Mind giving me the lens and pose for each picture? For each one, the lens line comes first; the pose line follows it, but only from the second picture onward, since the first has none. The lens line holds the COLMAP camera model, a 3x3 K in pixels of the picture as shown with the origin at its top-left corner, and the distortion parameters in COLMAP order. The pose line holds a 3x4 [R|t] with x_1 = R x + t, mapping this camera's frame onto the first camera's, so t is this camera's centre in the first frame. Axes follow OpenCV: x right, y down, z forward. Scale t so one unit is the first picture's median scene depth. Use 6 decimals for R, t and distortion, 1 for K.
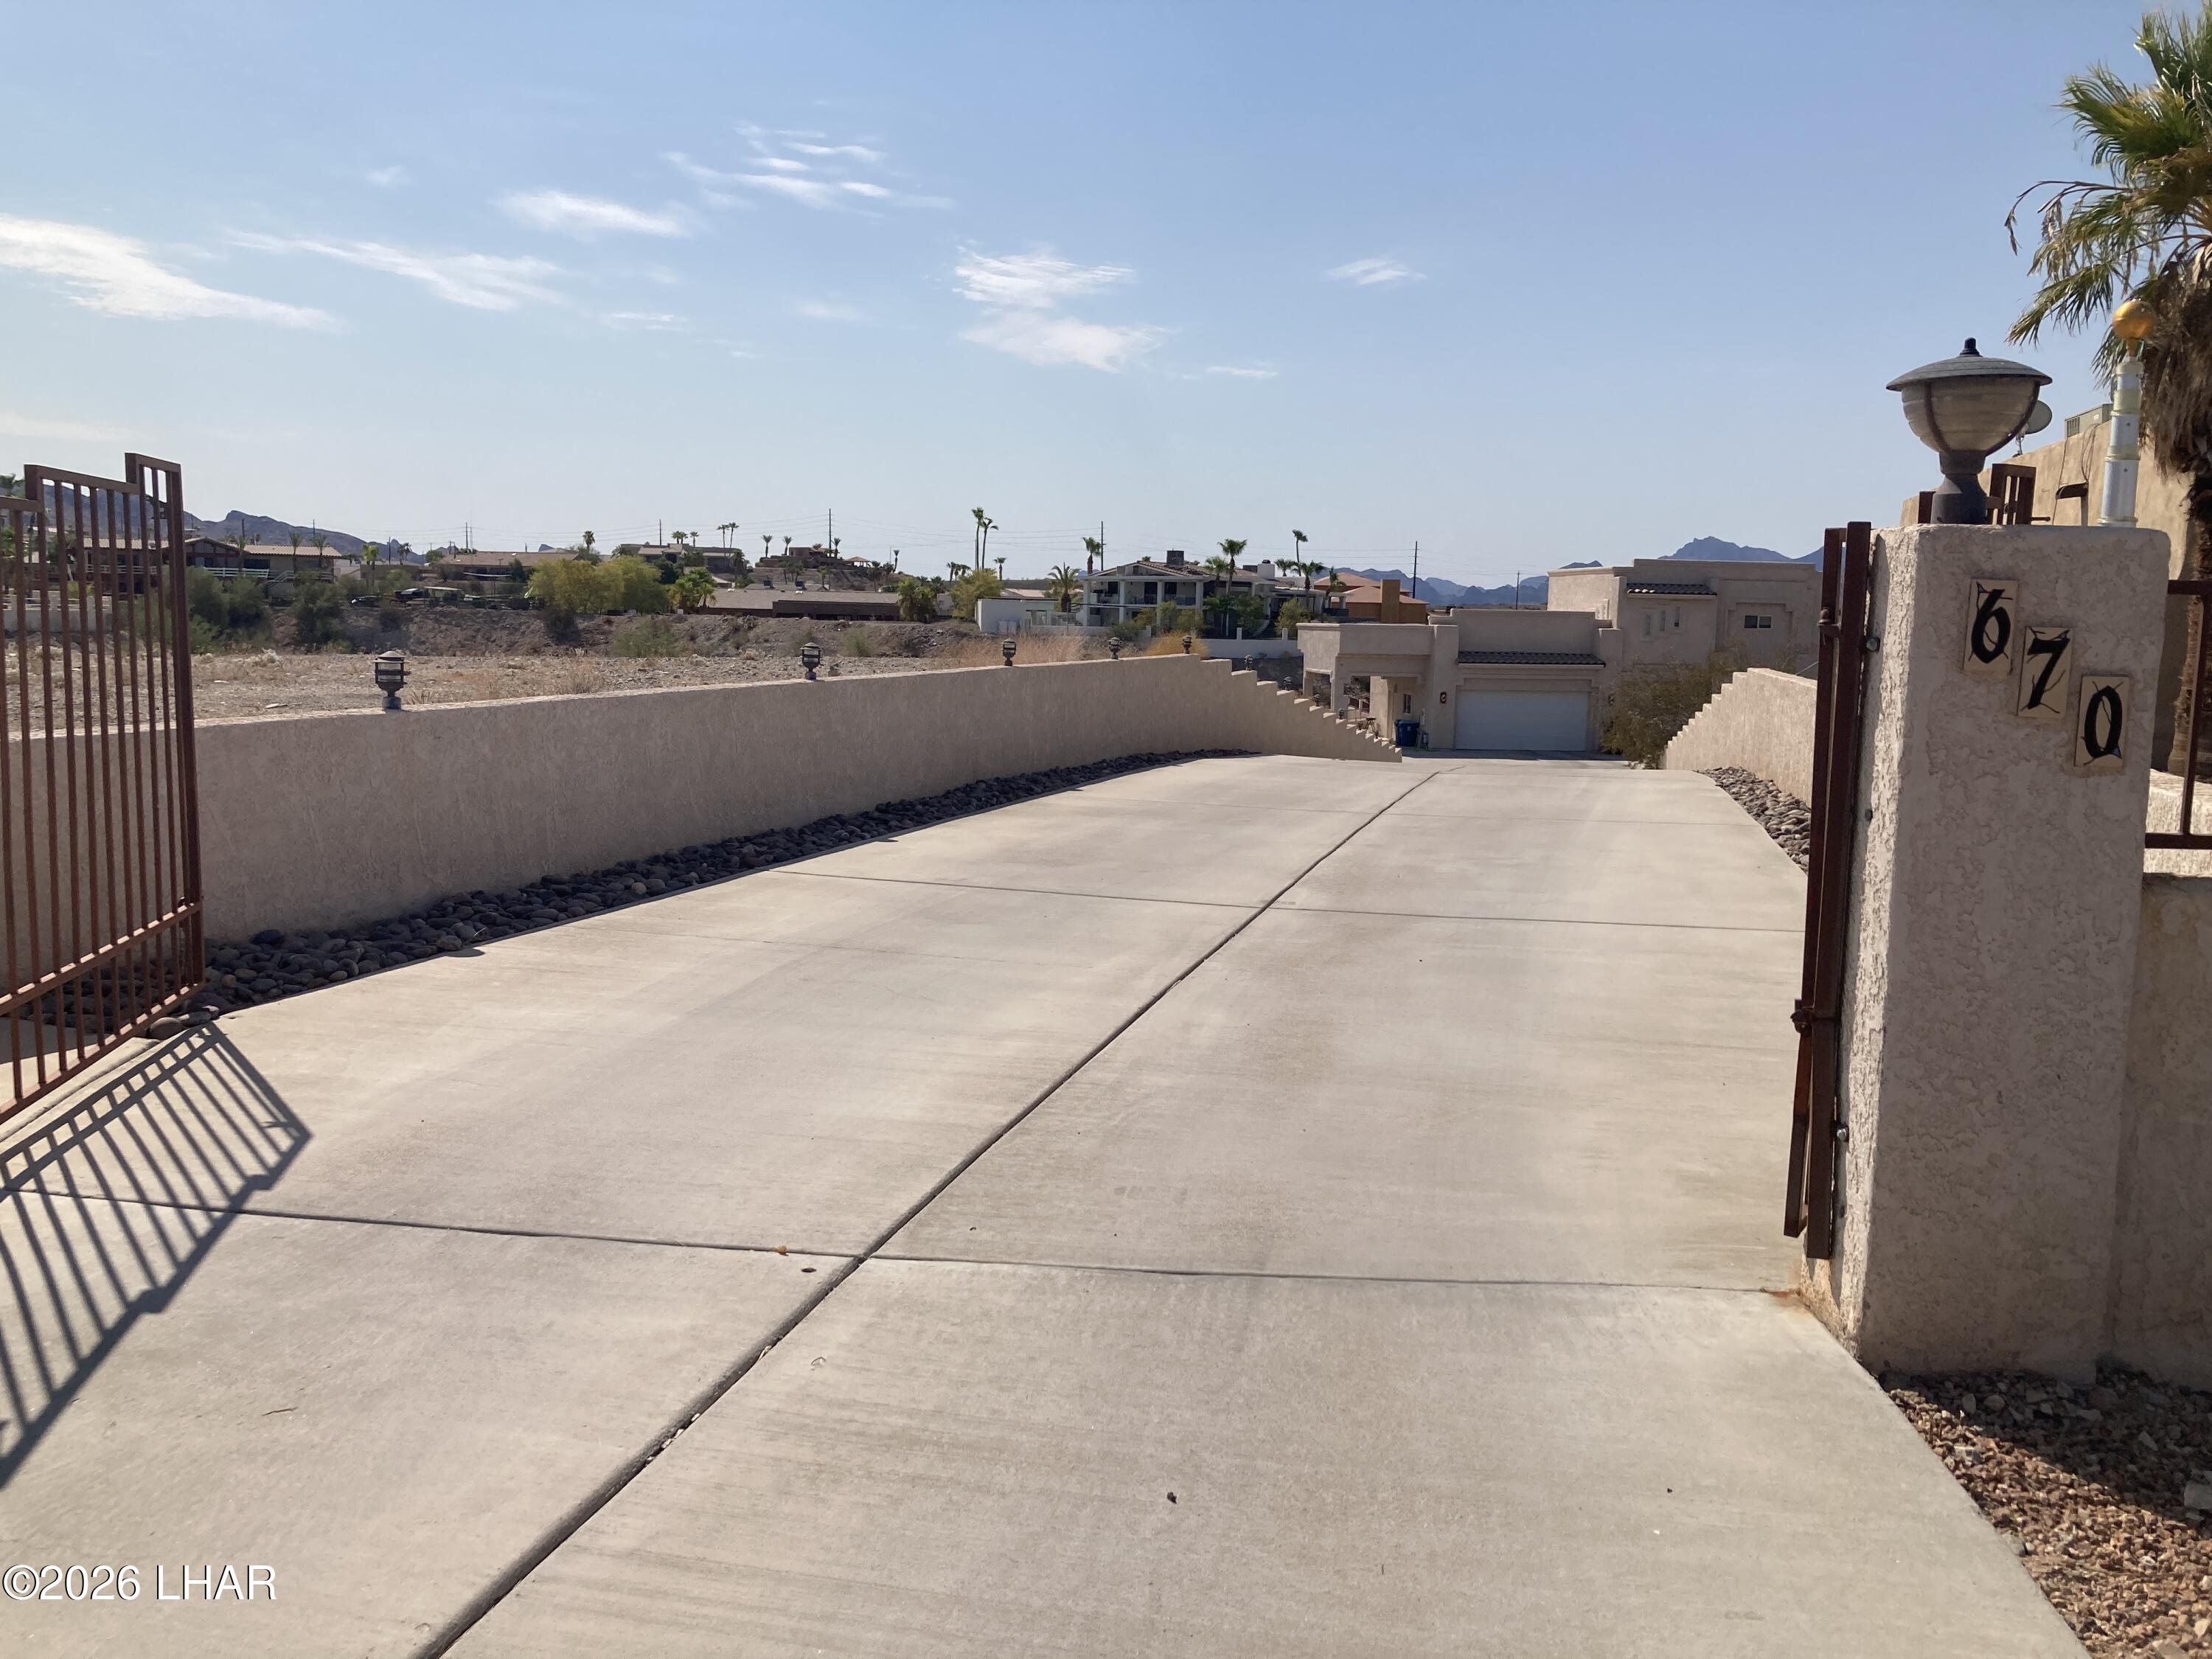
lens RADIAL K [[1798.0, 0, 1109.4], [0, 1798.0, 807.6], [0, 0, 1]] dist [0.075227, -0.143084]
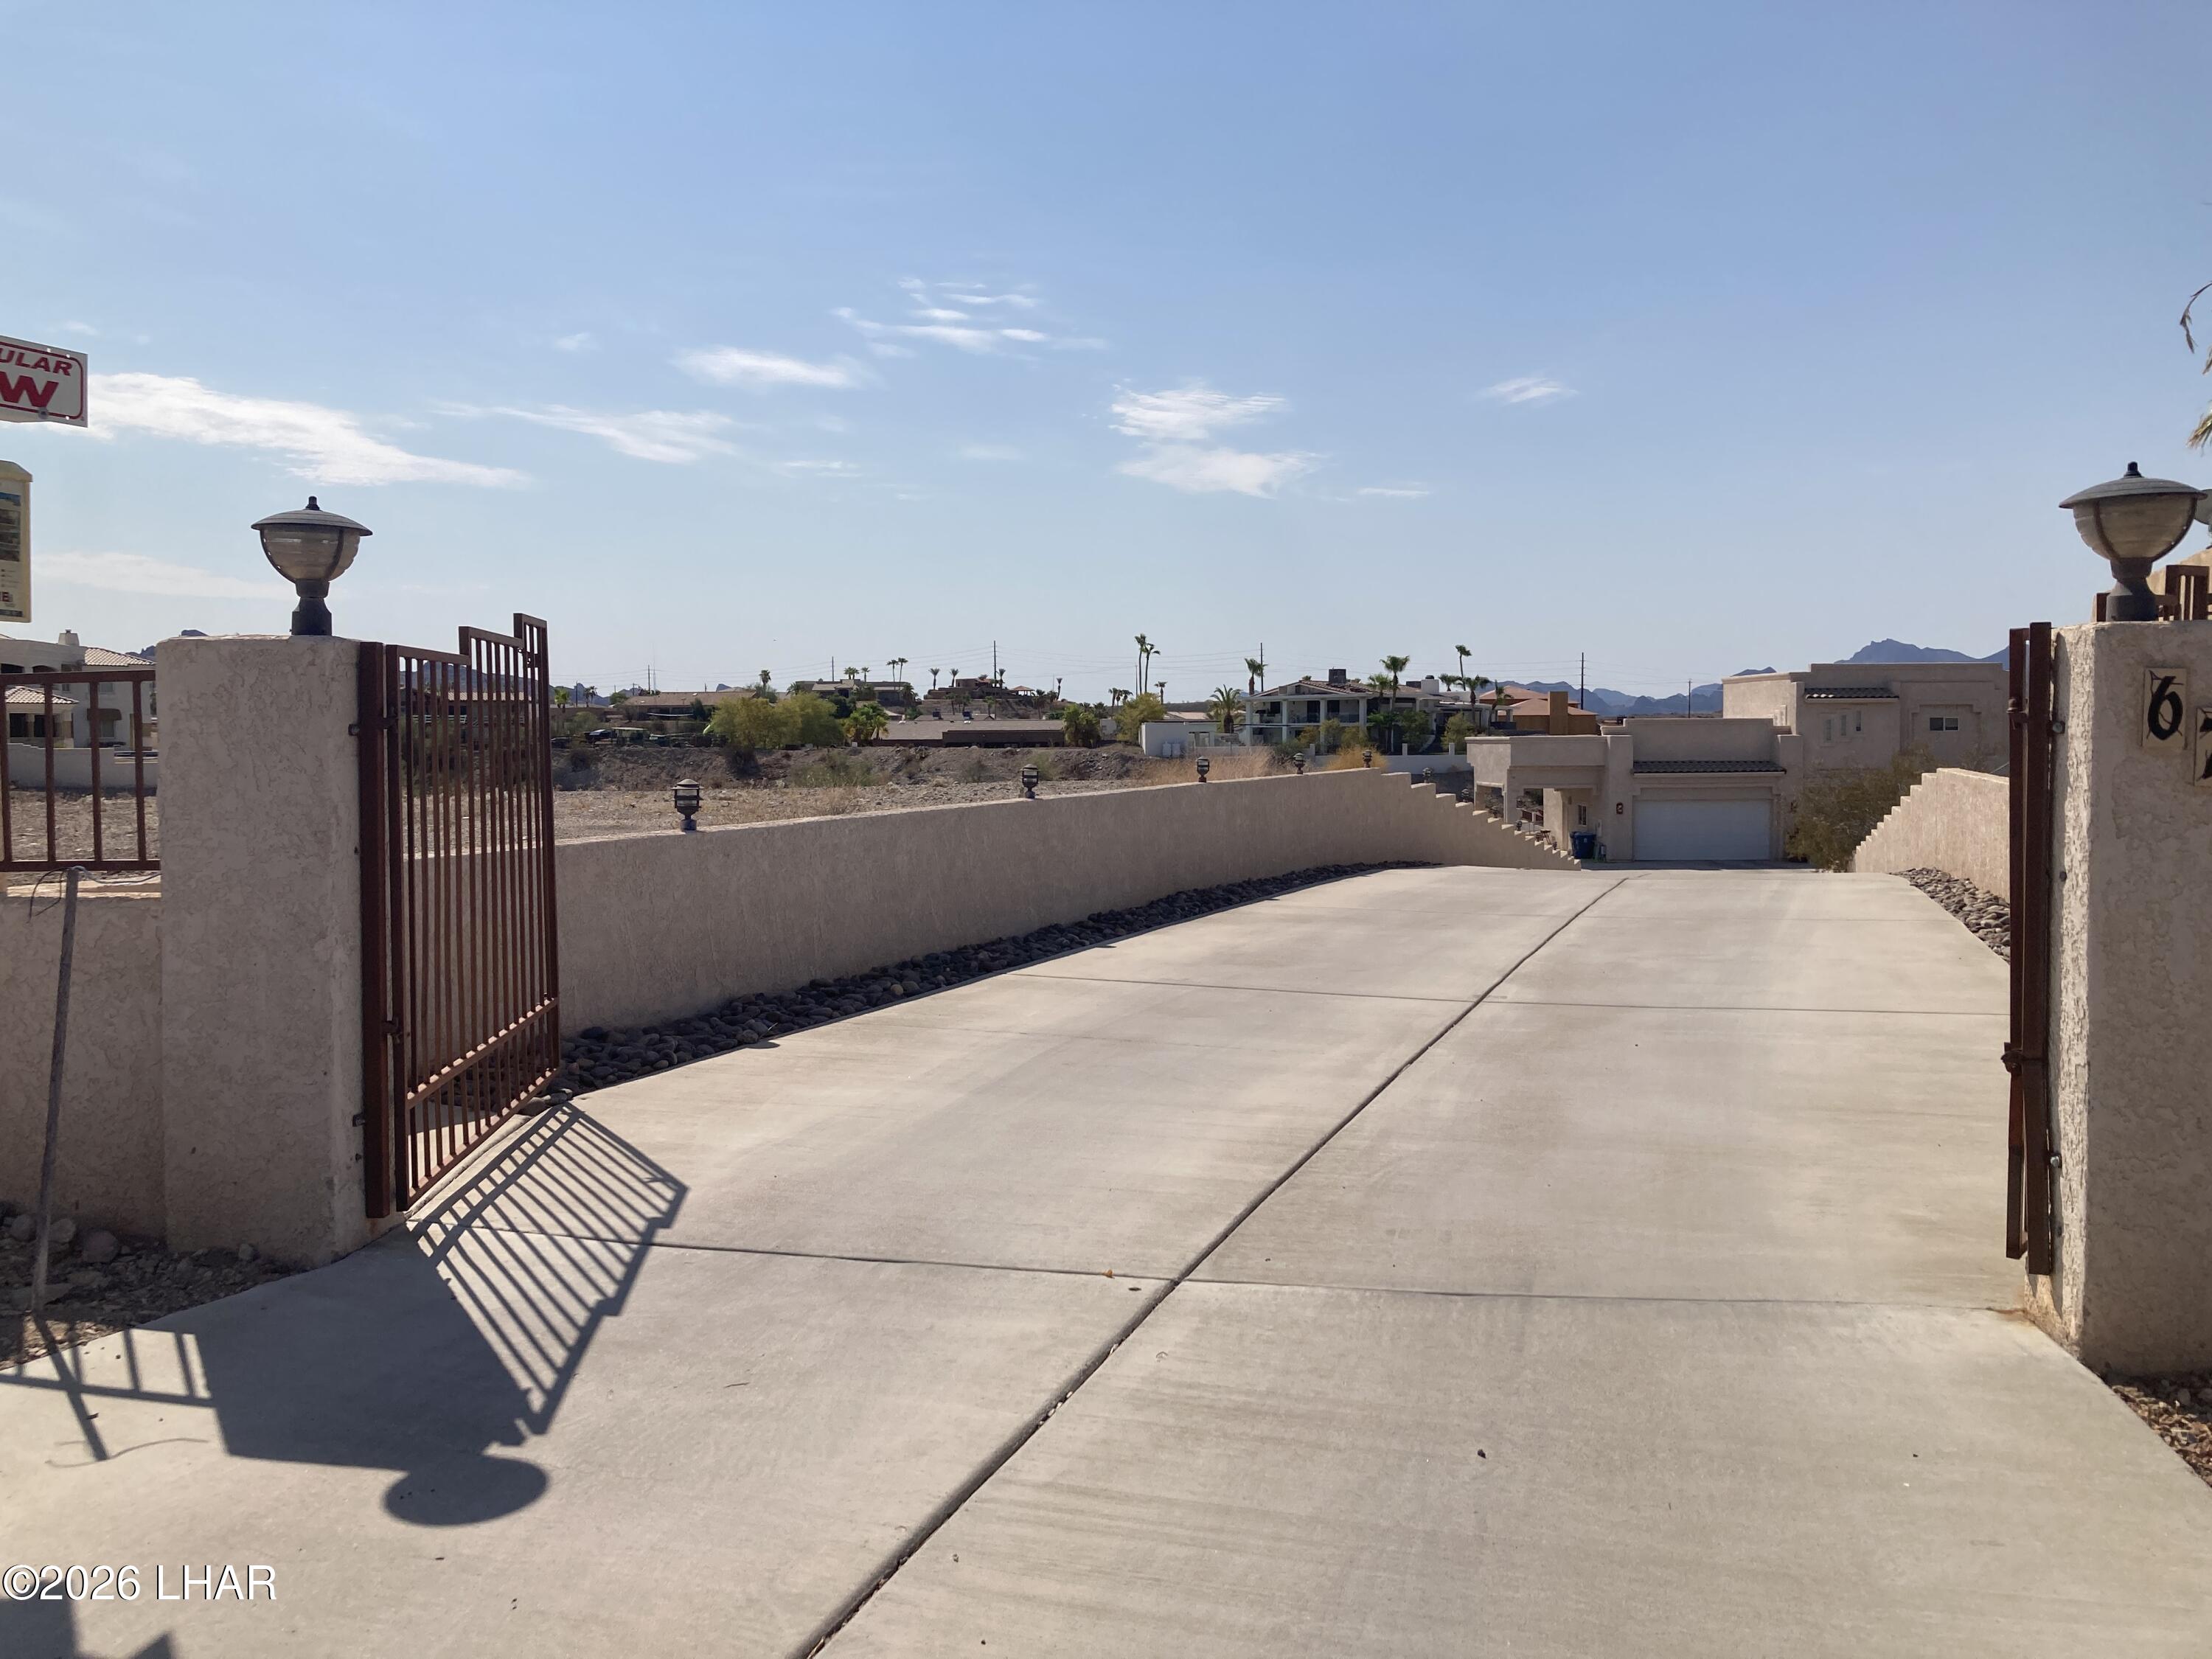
lens RADIAL K [[1804.2, 0, 1110.1], [0, 1804.2, 804.1], [0, 0, 1]] dist [0.055343, -0.096526]
pose [[0.995696, -0.024908, -0.089273, -0.041034], [0.018623, 0.997334, -0.070549, 0.015374], [0.090792, 0.068583, 0.993506, -0.105138]]
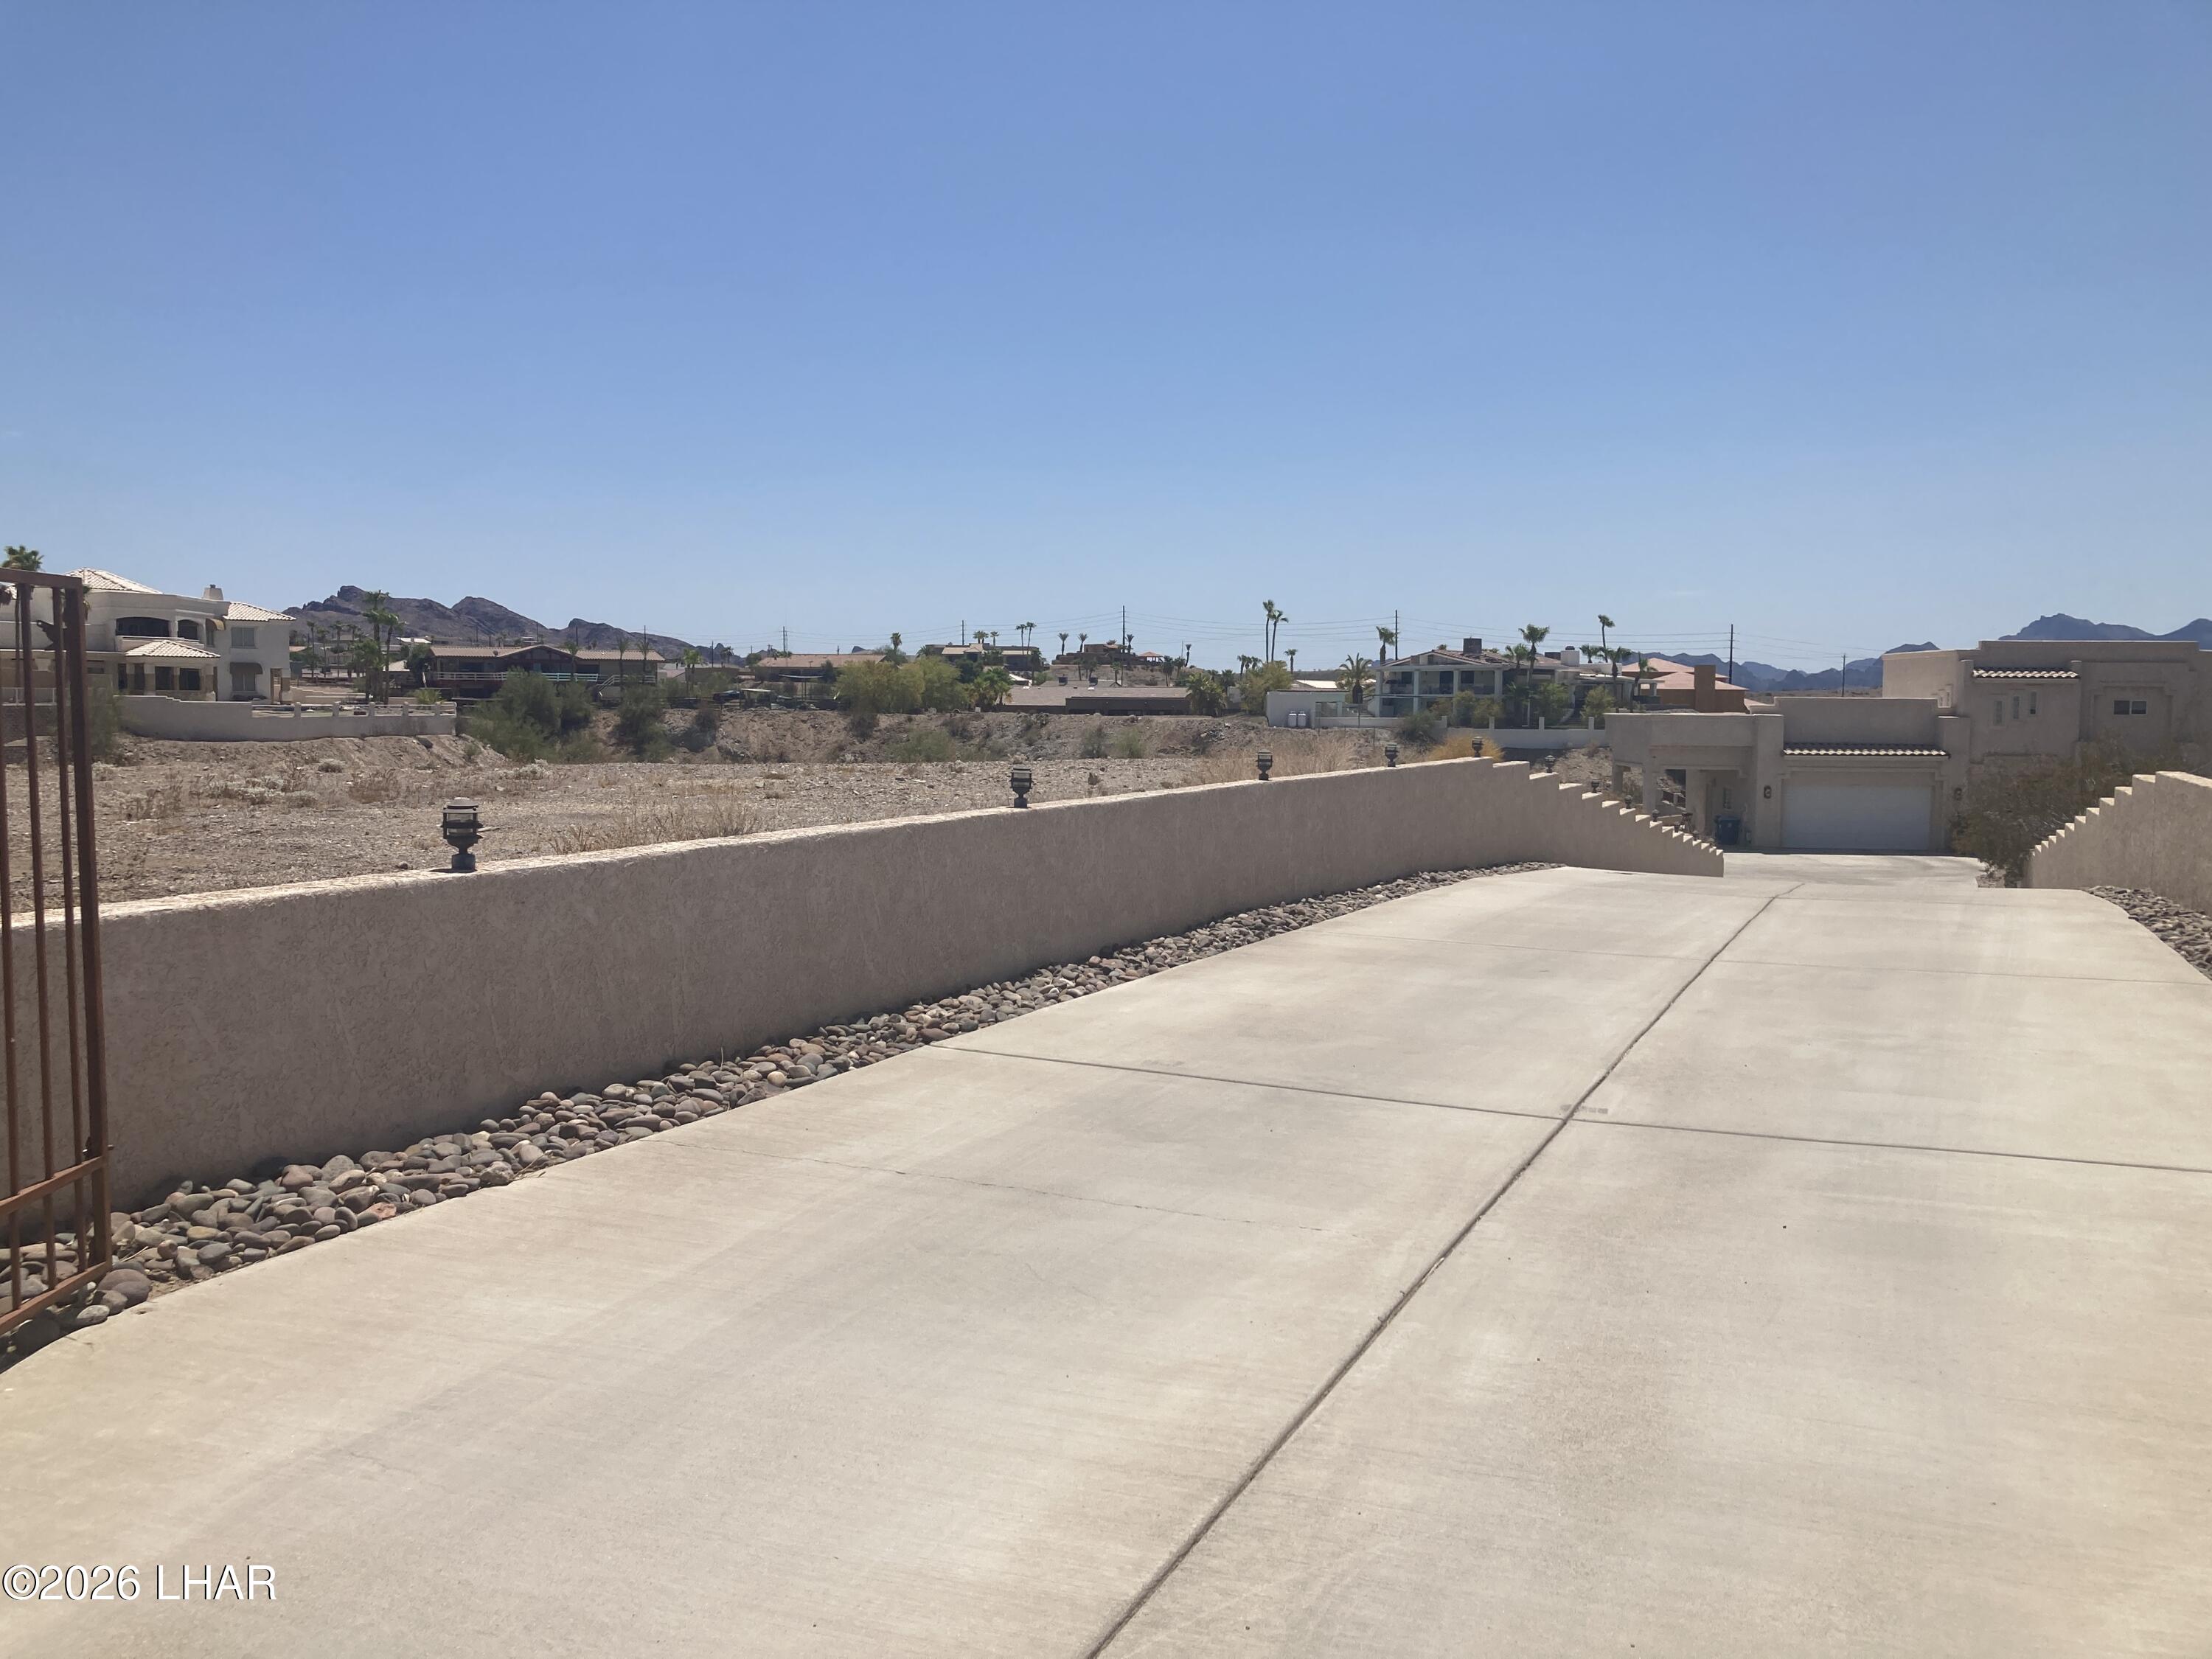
lens RADIAL K [[1802.5, 0, 1106.0], [0, 1802.5, 829.5], [0, 0, 1]] dist [0.045953, -0.076953]
pose [[0.986430, -0.001772, -0.164173, 0.027674], [-0.004555, 0.999261, -0.038156, -0.049479], [0.164120, 0.038386, 0.985693, 0.282847]]
